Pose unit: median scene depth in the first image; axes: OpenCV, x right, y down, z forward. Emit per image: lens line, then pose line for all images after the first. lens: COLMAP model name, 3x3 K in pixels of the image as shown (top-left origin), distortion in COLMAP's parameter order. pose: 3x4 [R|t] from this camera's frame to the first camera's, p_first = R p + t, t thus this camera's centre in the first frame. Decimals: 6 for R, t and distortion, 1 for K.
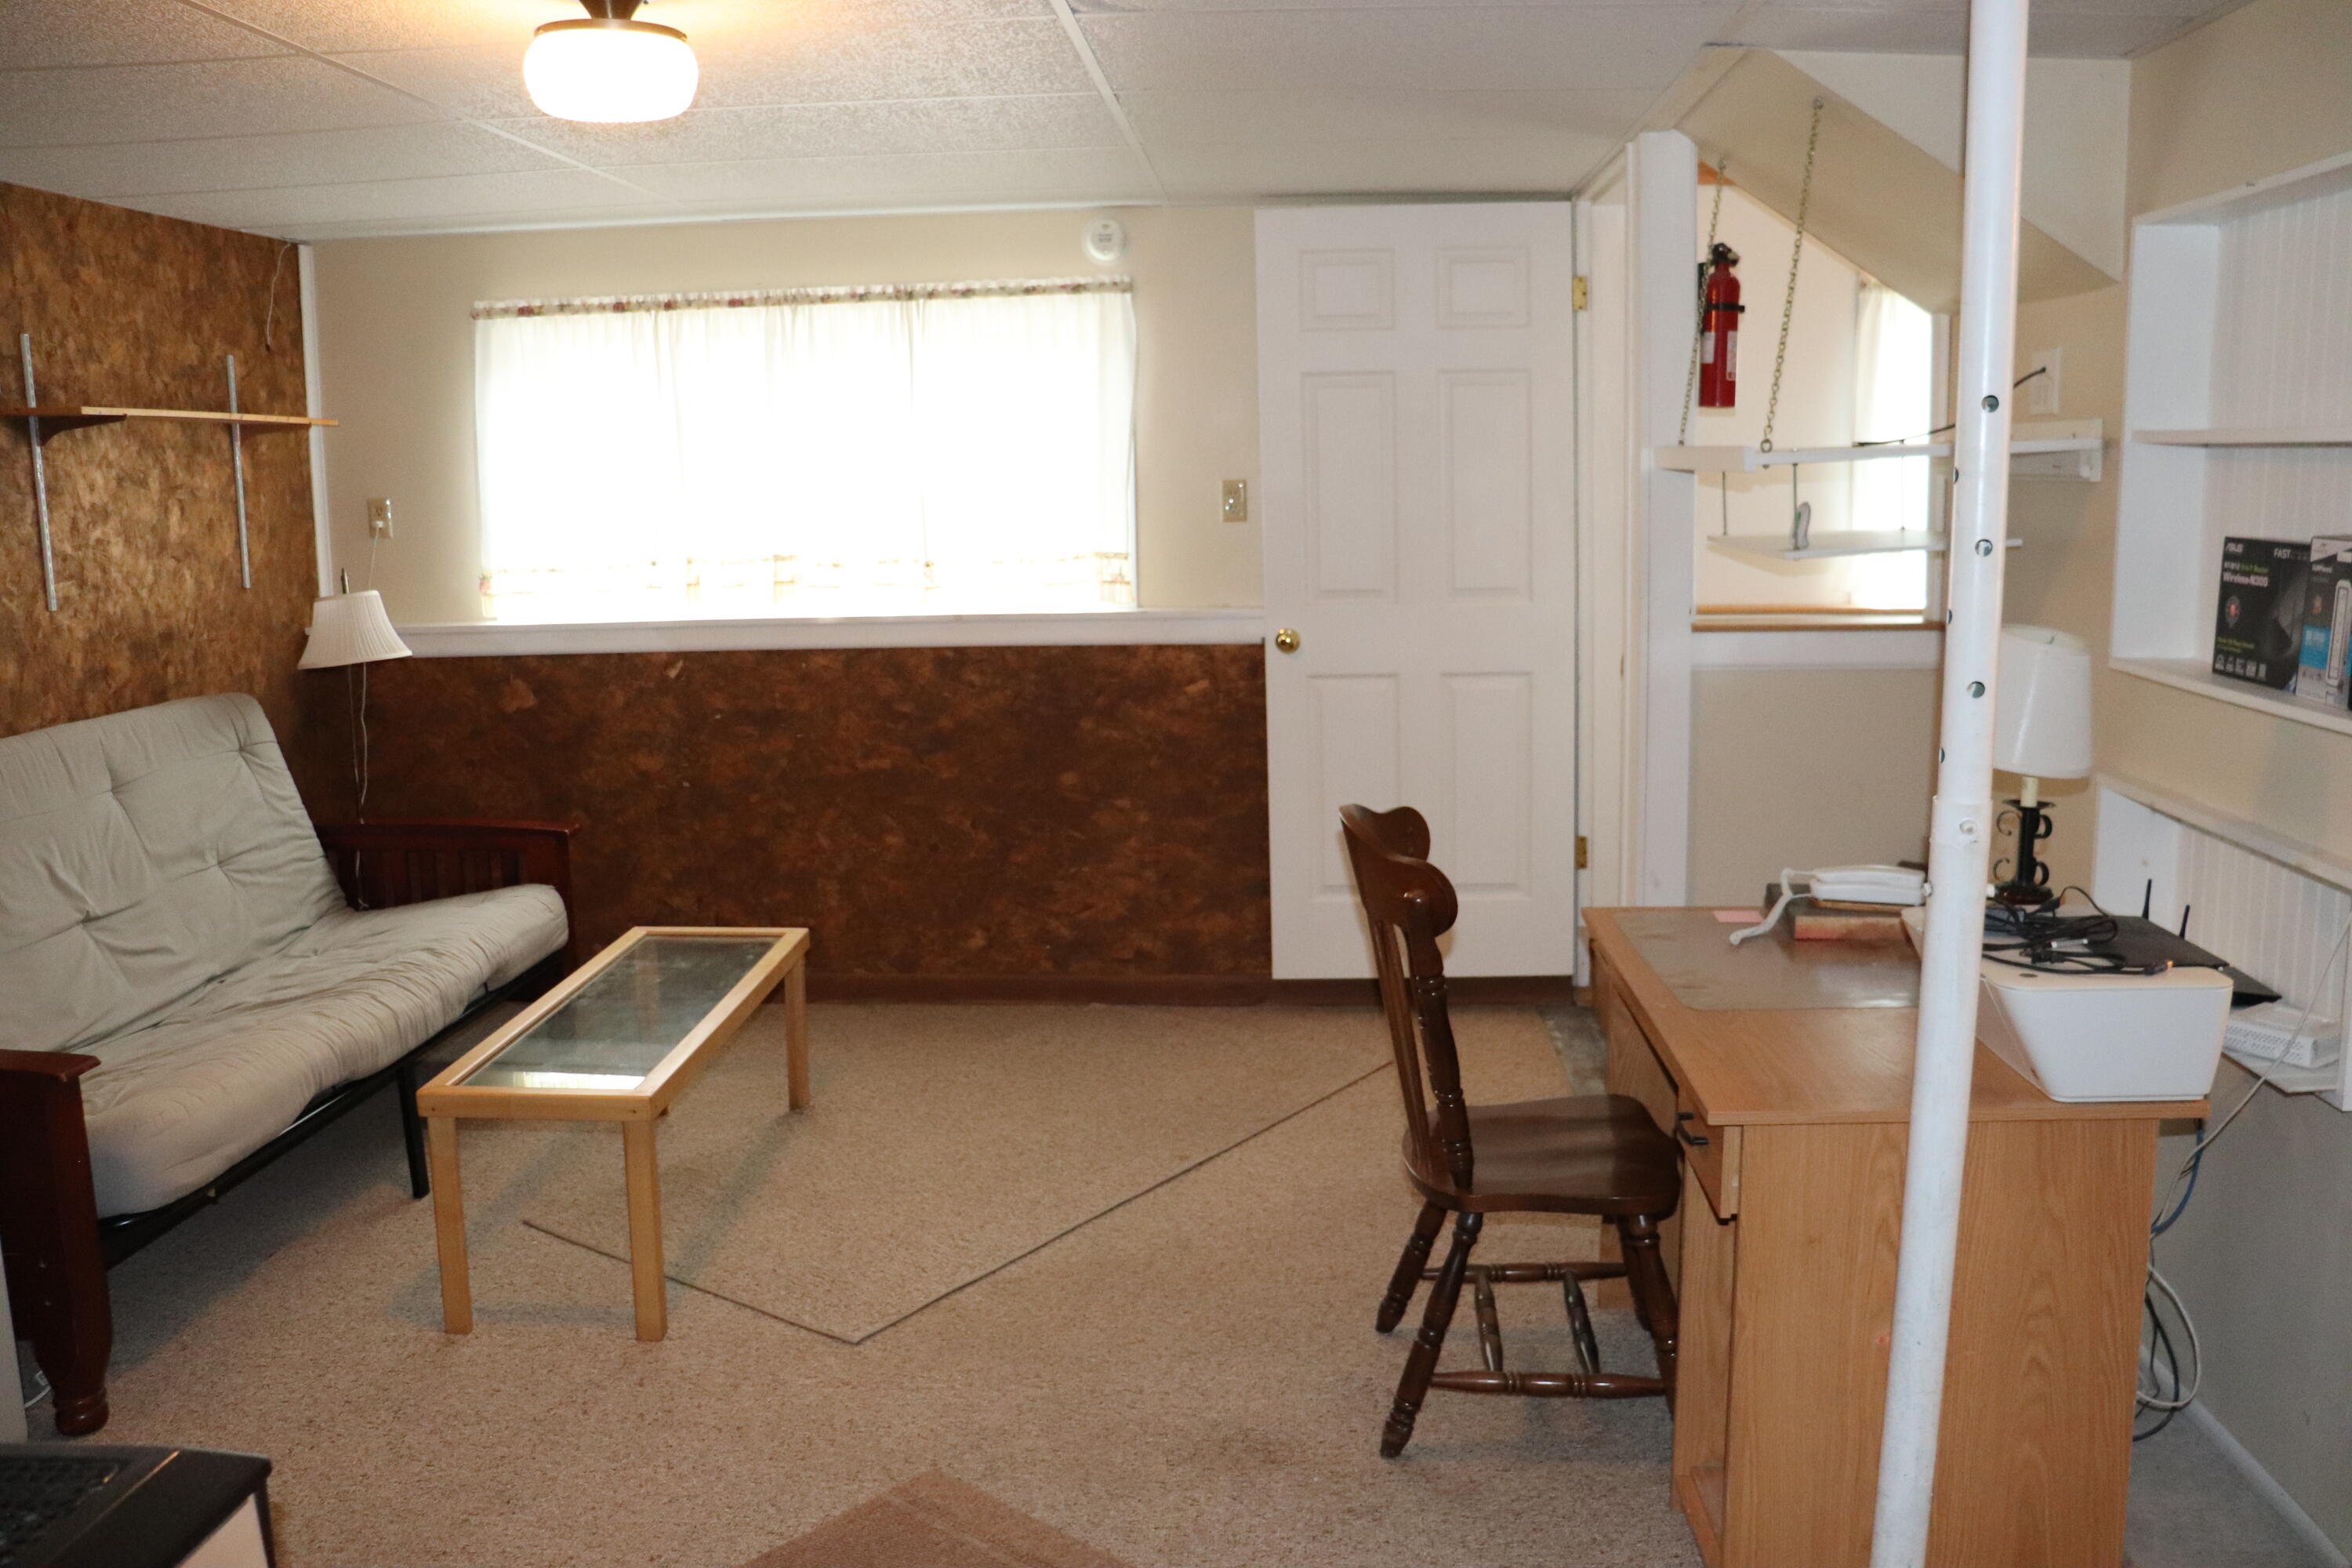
lens RADIAL K [[1951.0, 0, 1177.6], [0, 1951.0, 775.6], [0, 0, 1]] dist [-0.047295, 0.002441]
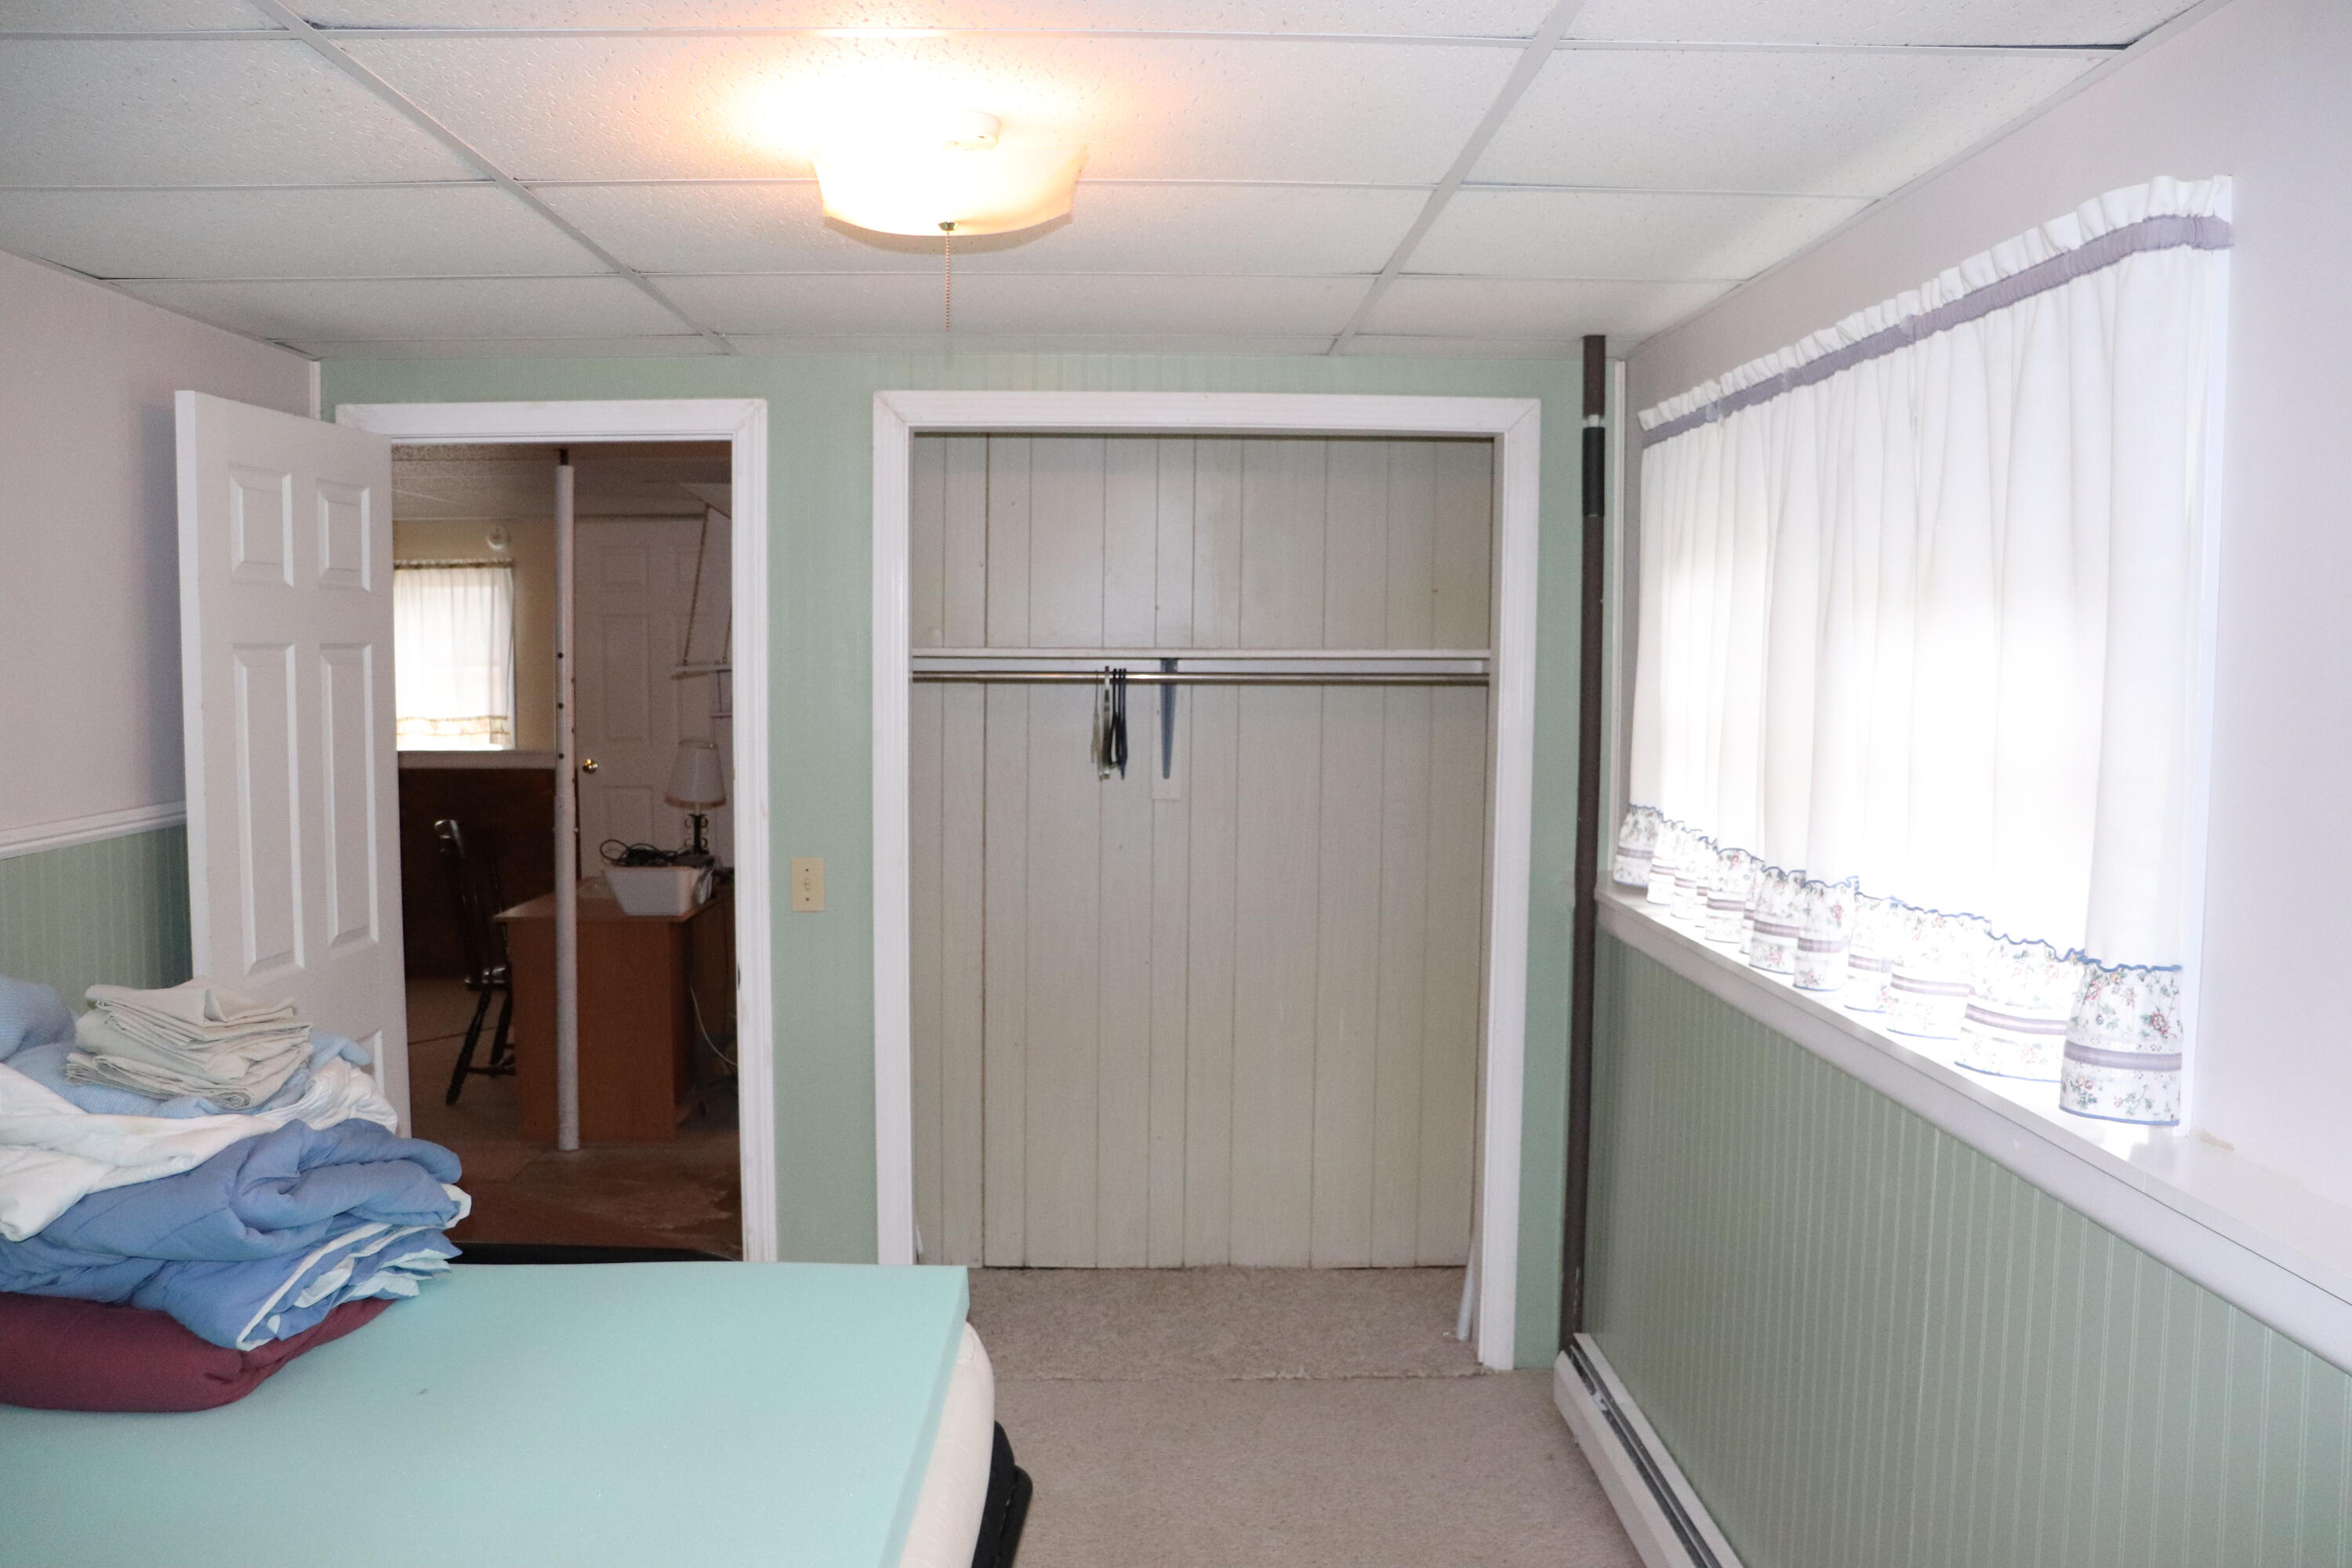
lens RADIAL K [[1951.0, 0, 1170.6], [0, 1951.0, 790.5], [0, 0, 1]] dist [-0.047295, 0.002441]
pose [[0.997089, 0.001355, 0.076240, 0.434077], [0.004885, 0.996653, -0.081605, 0.096124], [-0.076095, 0.081740, 0.993744, -0.760015]]
